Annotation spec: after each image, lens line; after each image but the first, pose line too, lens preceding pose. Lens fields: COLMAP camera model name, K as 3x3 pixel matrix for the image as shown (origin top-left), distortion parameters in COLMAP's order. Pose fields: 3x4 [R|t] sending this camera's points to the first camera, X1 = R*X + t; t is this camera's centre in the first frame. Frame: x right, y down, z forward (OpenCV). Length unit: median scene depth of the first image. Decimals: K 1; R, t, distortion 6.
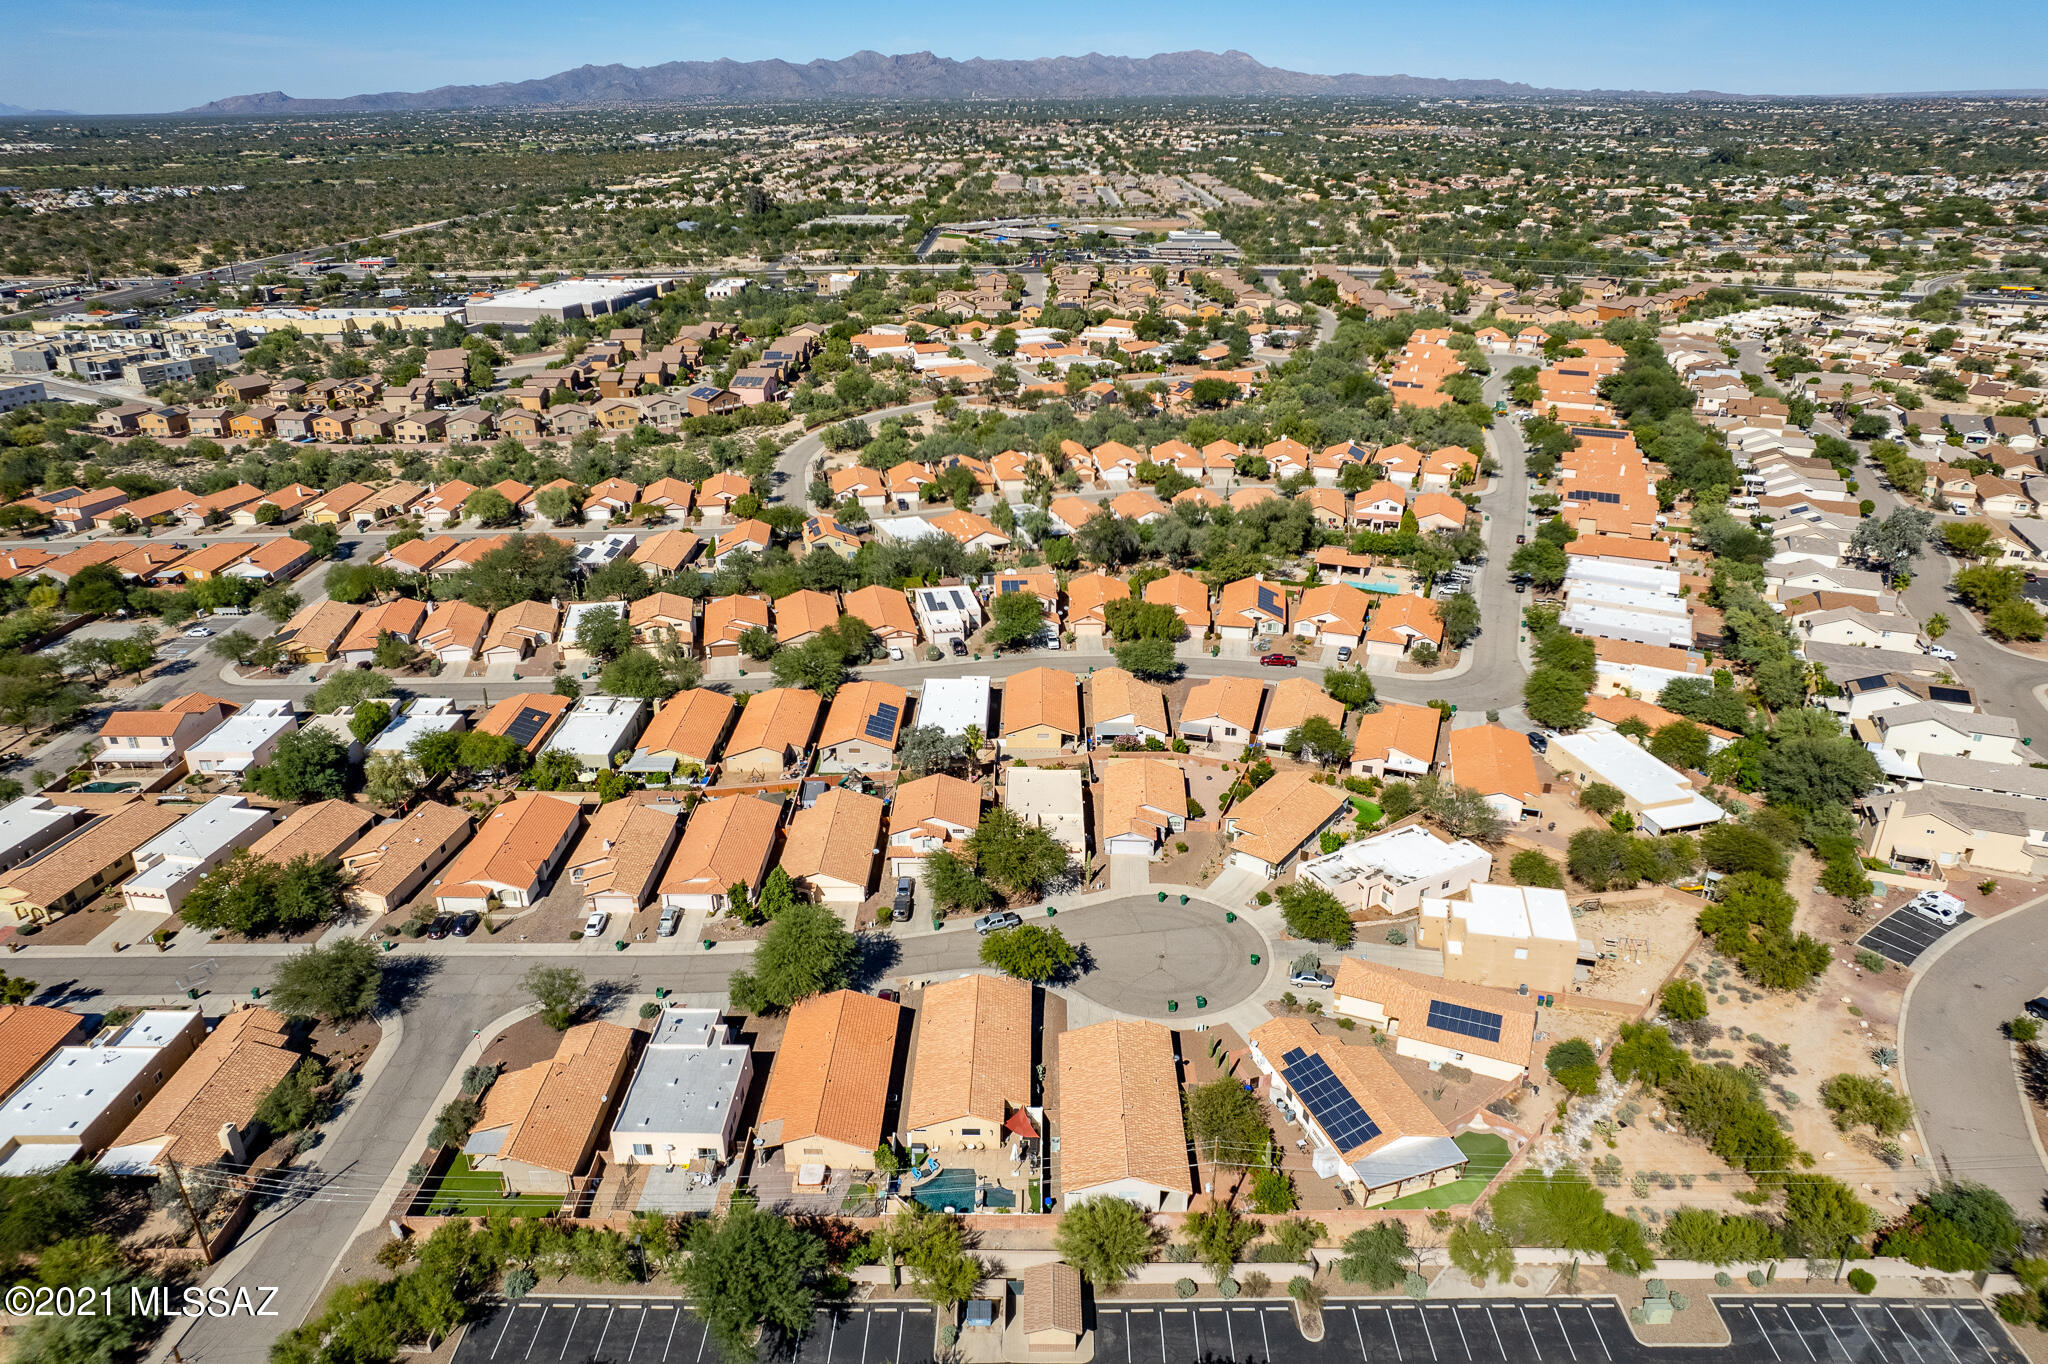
lens RADIAL K [[1309.1, 0, 1027.9], [0, 1309.1, 680.5], [0, 0, 1]] dist [-0.069752, 0.062573]
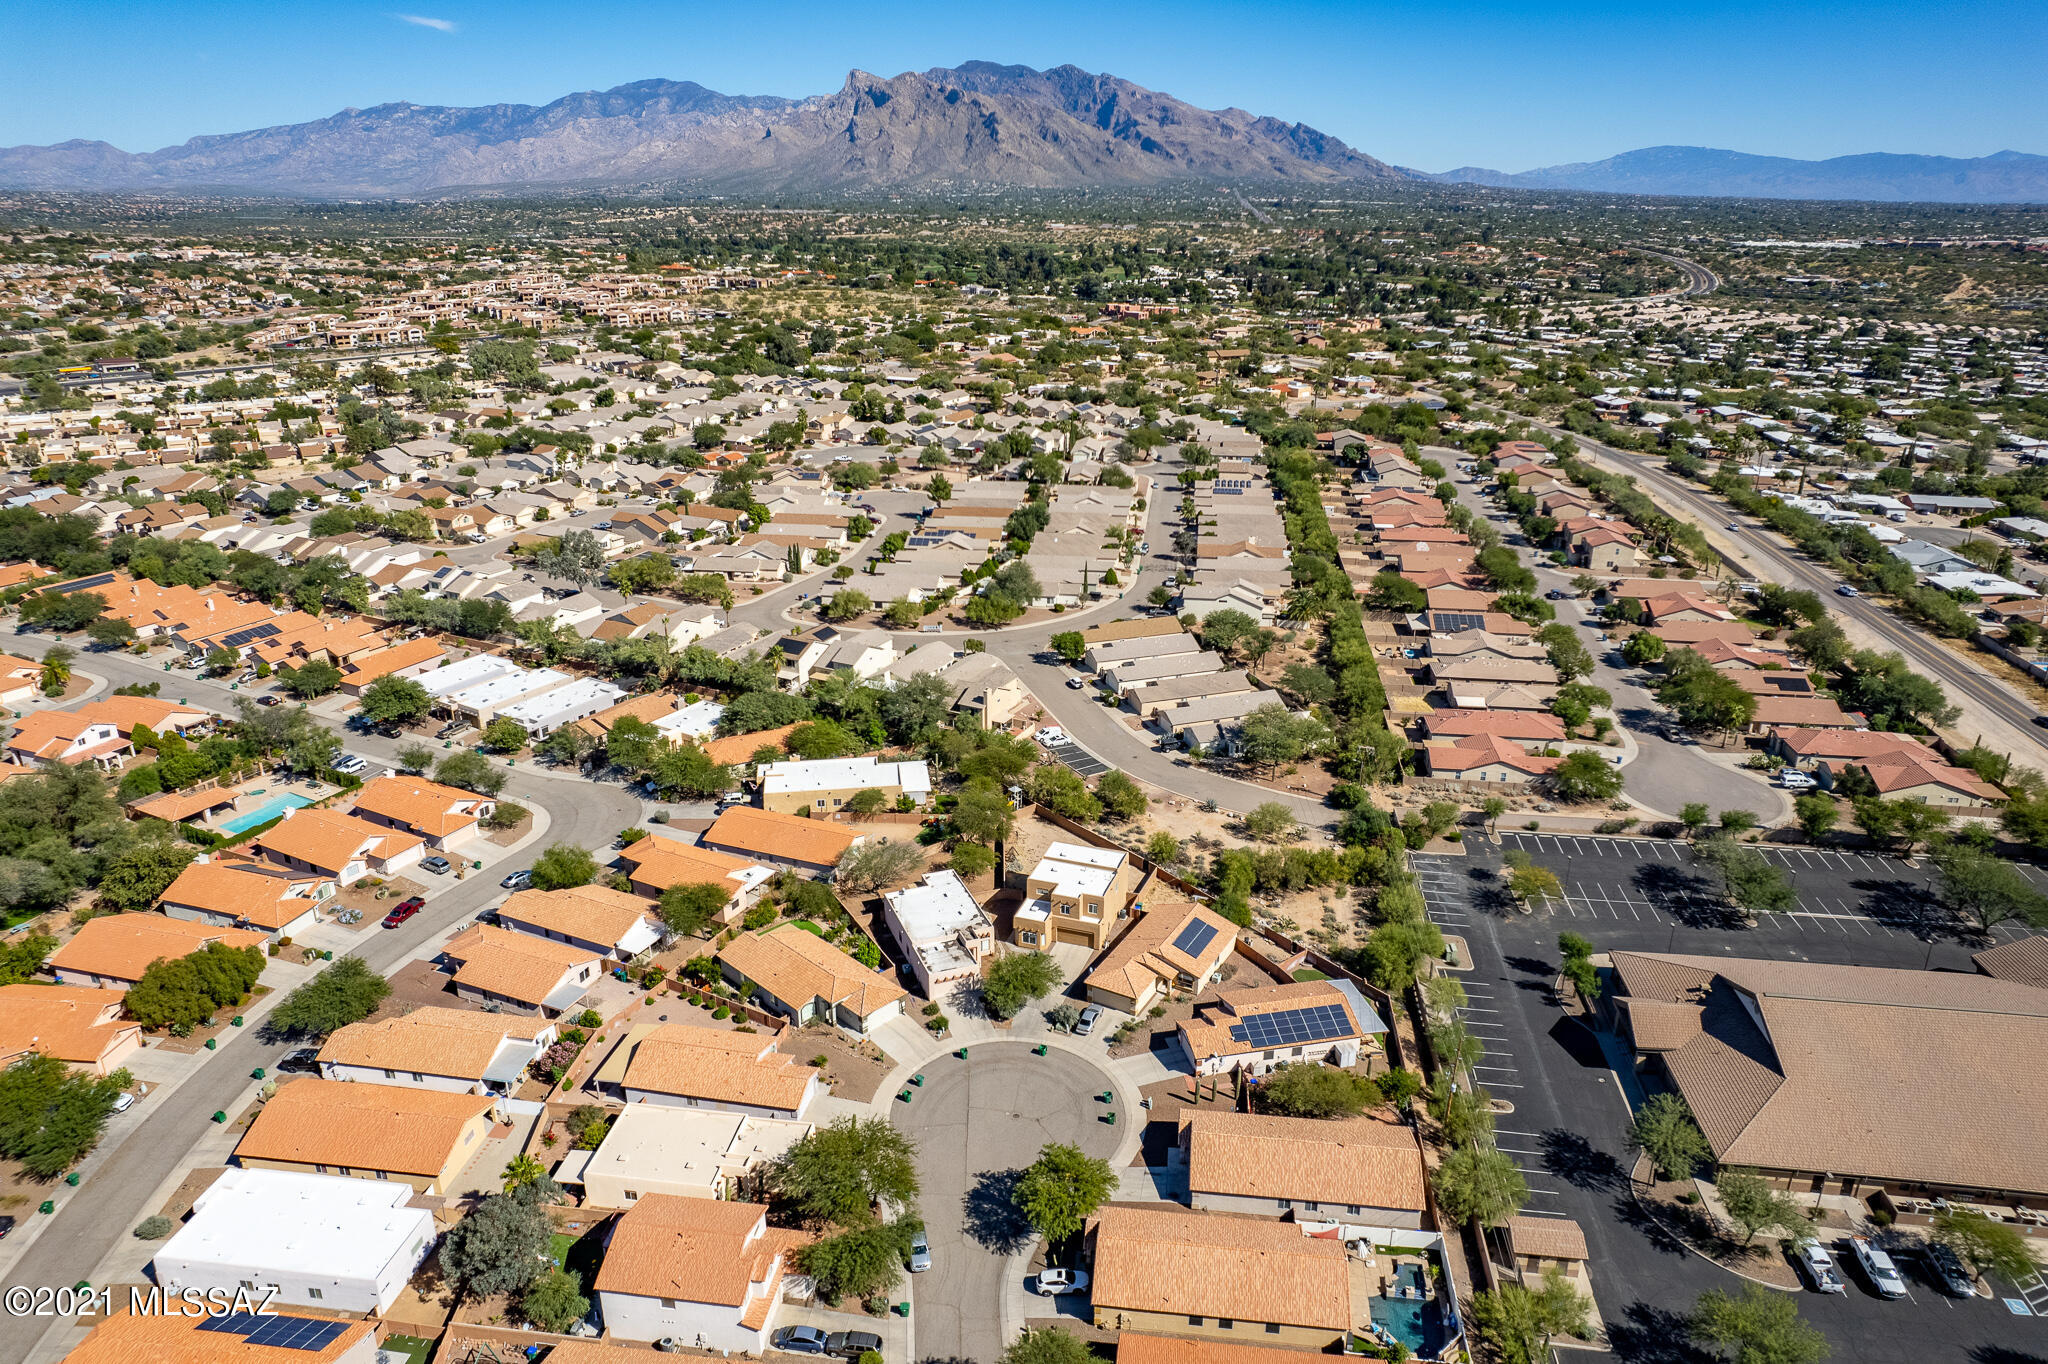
lens RADIAL K [[1309.1, 0, 1031.0], [0, 1309.1, 674.7], [0, 0, 1]] dist [-0.069752, 0.062573]
pose [[0.120512, -0.345818, 0.930530, -0.594879], [0.401671, 0.874190, 0.272860, -0.280150], [-0.907820, 0.340884, 0.244256, 0.639225]]
